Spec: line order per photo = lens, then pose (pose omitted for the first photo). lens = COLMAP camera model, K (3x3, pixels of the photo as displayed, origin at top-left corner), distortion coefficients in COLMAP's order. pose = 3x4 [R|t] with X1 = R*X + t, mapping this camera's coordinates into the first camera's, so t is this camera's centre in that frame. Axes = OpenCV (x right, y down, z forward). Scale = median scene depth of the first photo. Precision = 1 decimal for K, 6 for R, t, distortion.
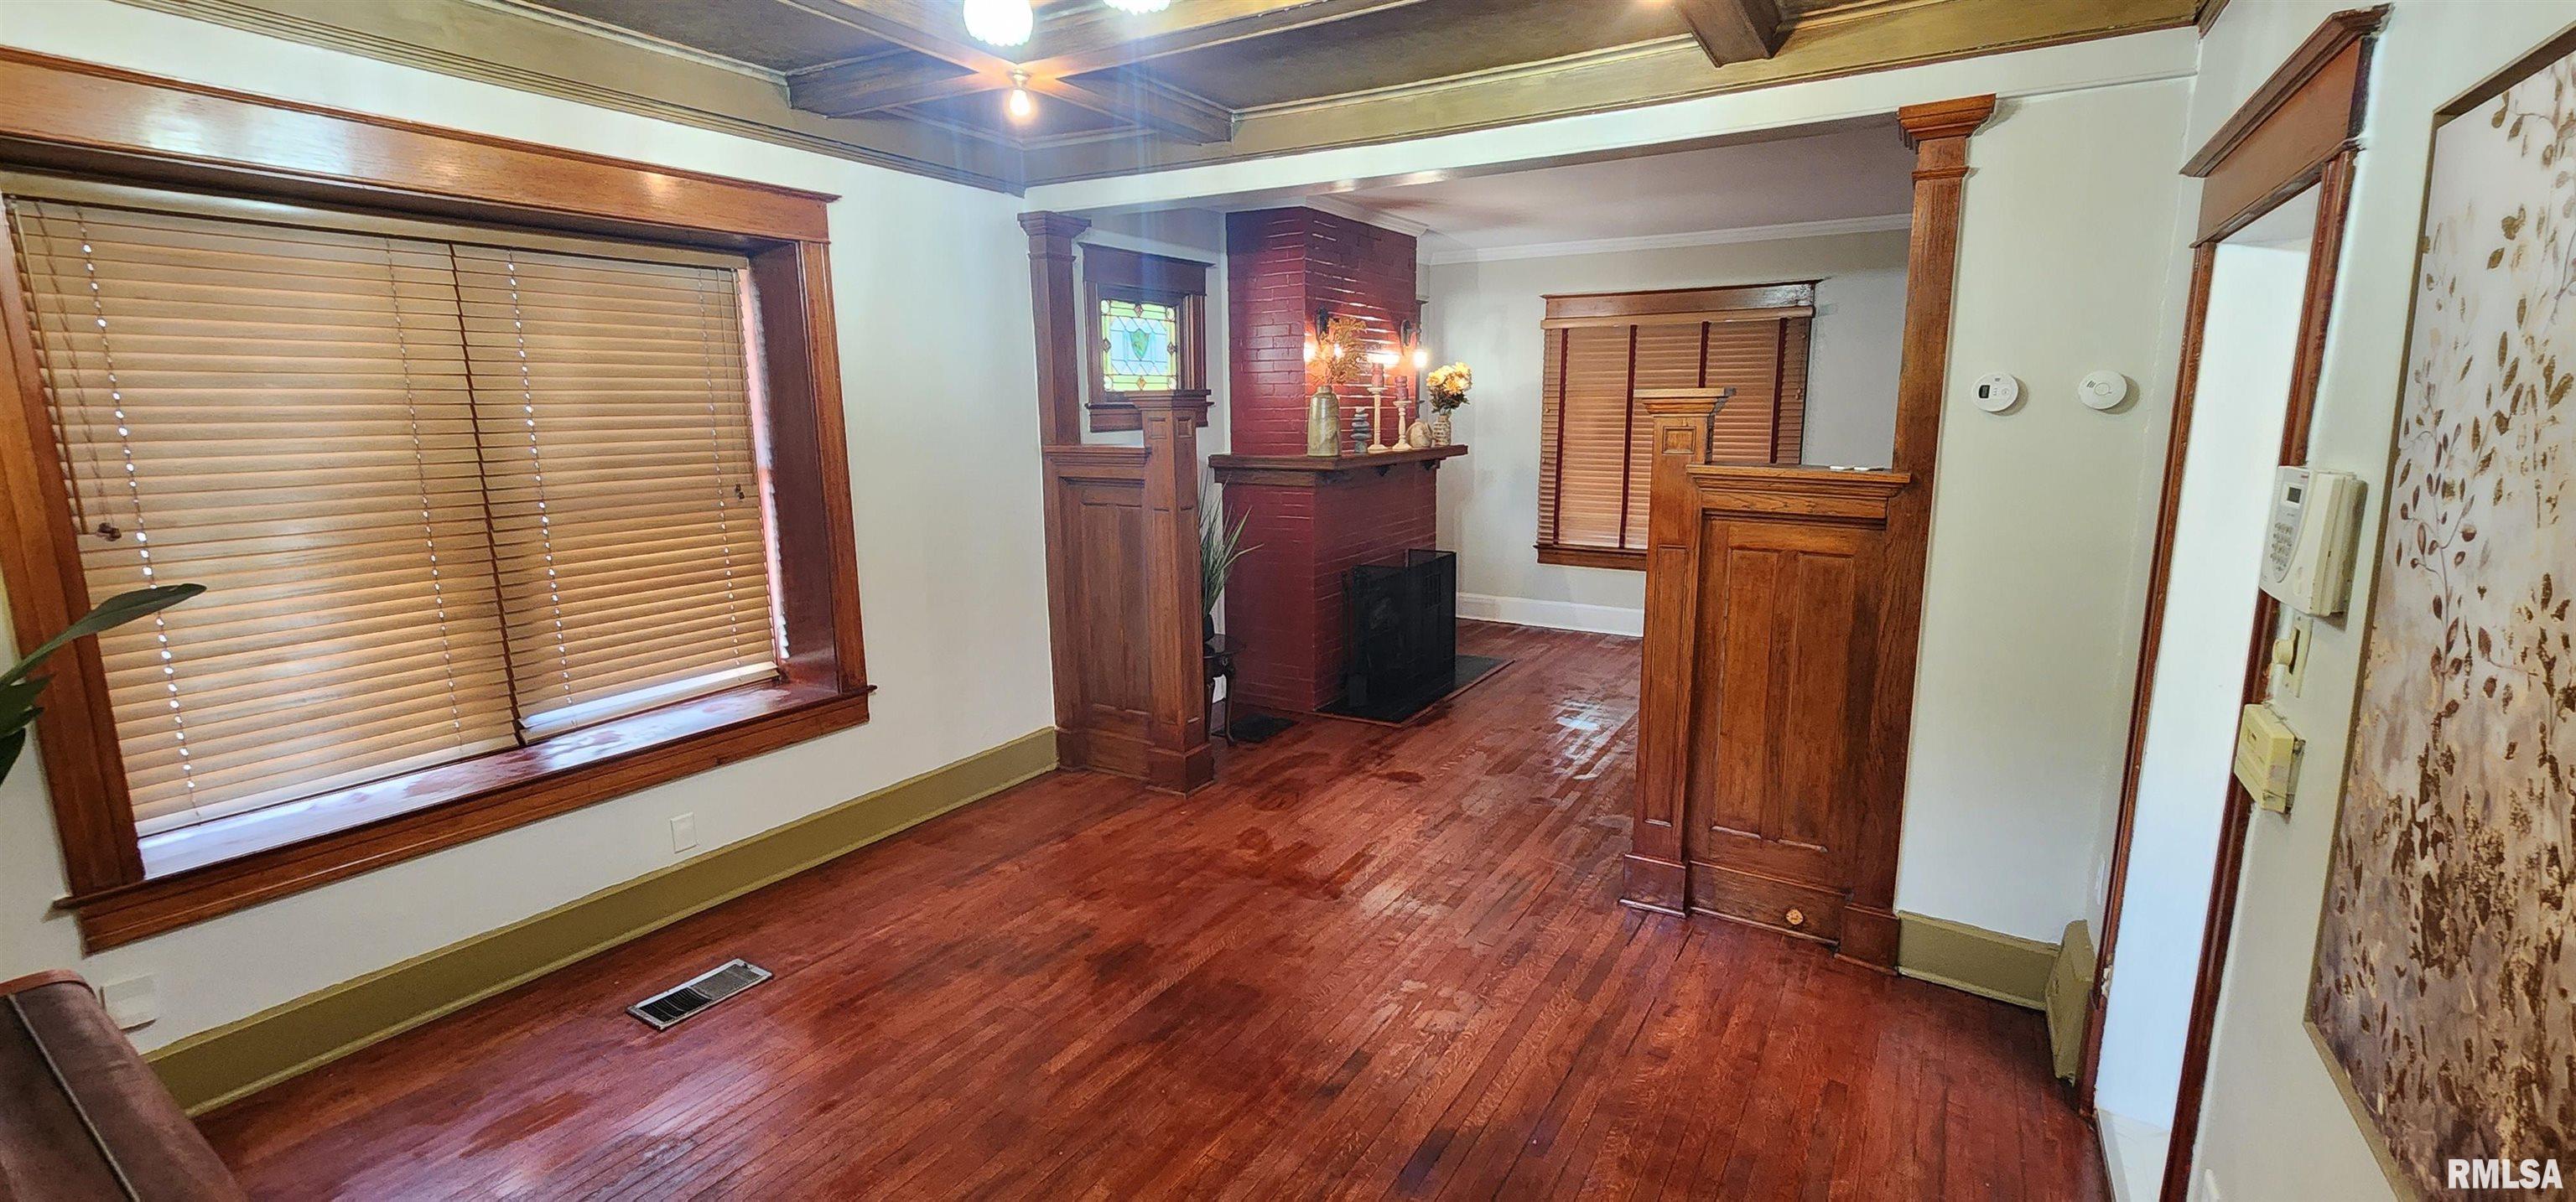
lens RADIAL K [[1073.6, 0, 1288.0], [0, 1073.6, 601.0], [0, 0, 1]] dist [-0.000138, 0.000404]
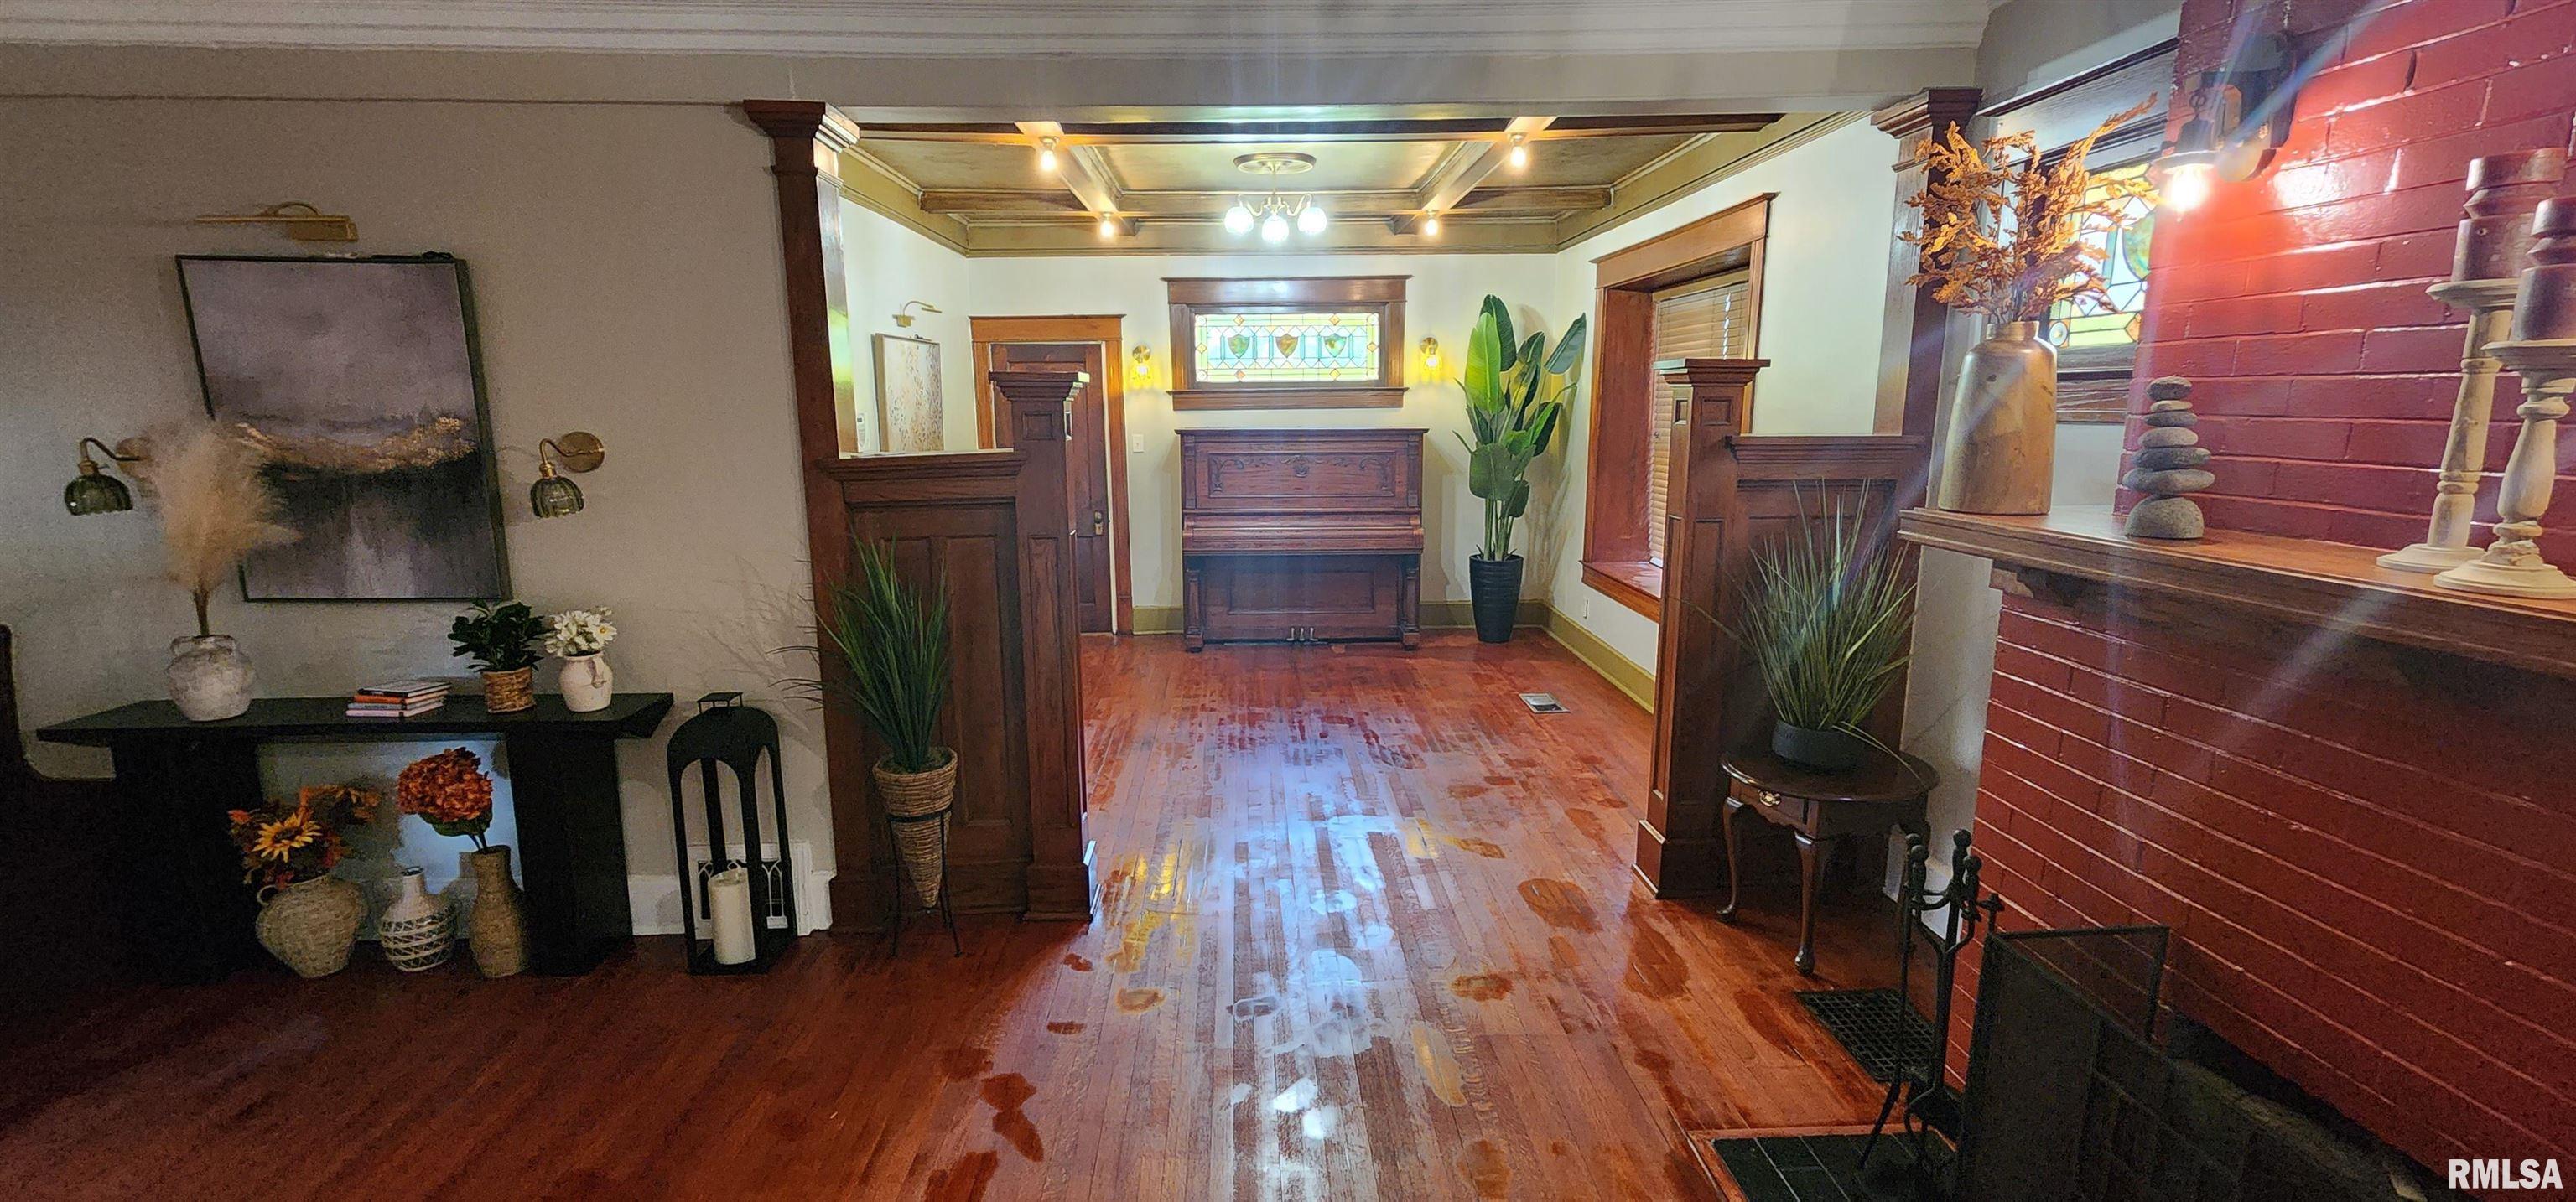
lens RADIAL K [[1073.6, 0, 1288.0], [0, 1073.6, 601.0], [0, 0, 1]] dist [-0.000138, 0.000404]
pose [[-0.825744, 0.114531, -0.552295, 0.487483], [-0.093443, 0.937861, 0.334194, -0.225125], [0.556251, 0.327566, -0.763731, 1.263898]]
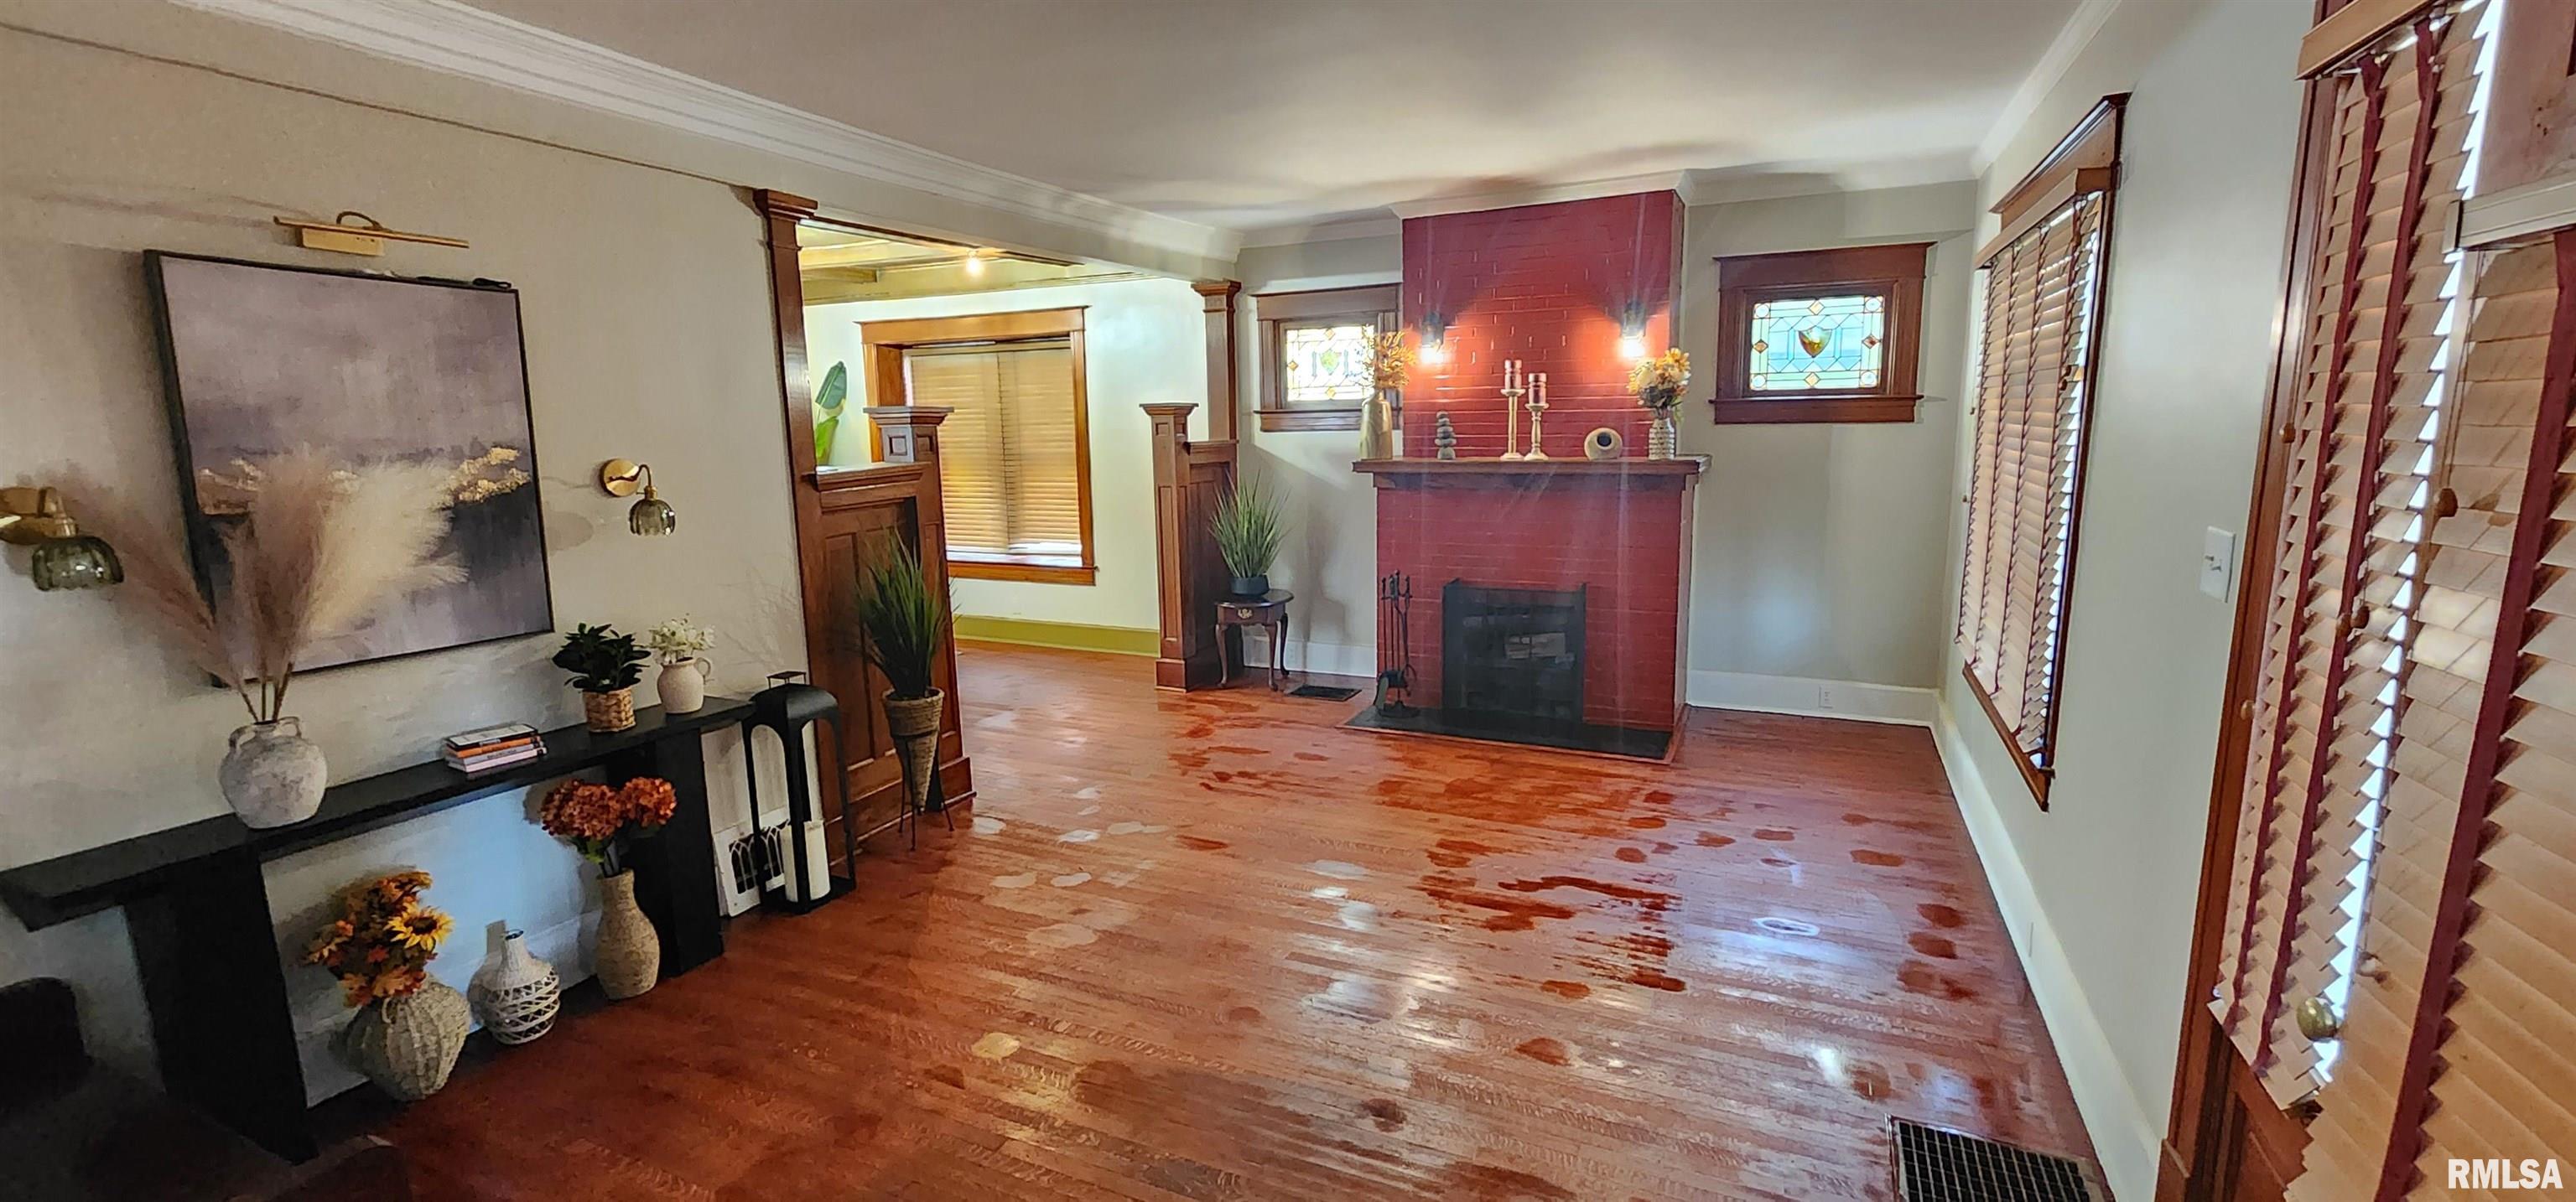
lens RADIAL K [[1073.6, 0, 1288.0], [0, 1073.6, 601.0], [0, 0, 1]] dist [-0.000138, 0.000404]
pose [[0.115849, 0.170582, -0.978509, 1.164285], [-0.168312, 0.974267, 0.149916, -0.155362], [0.978902, 0.147327, 0.141579, 0.859477]]
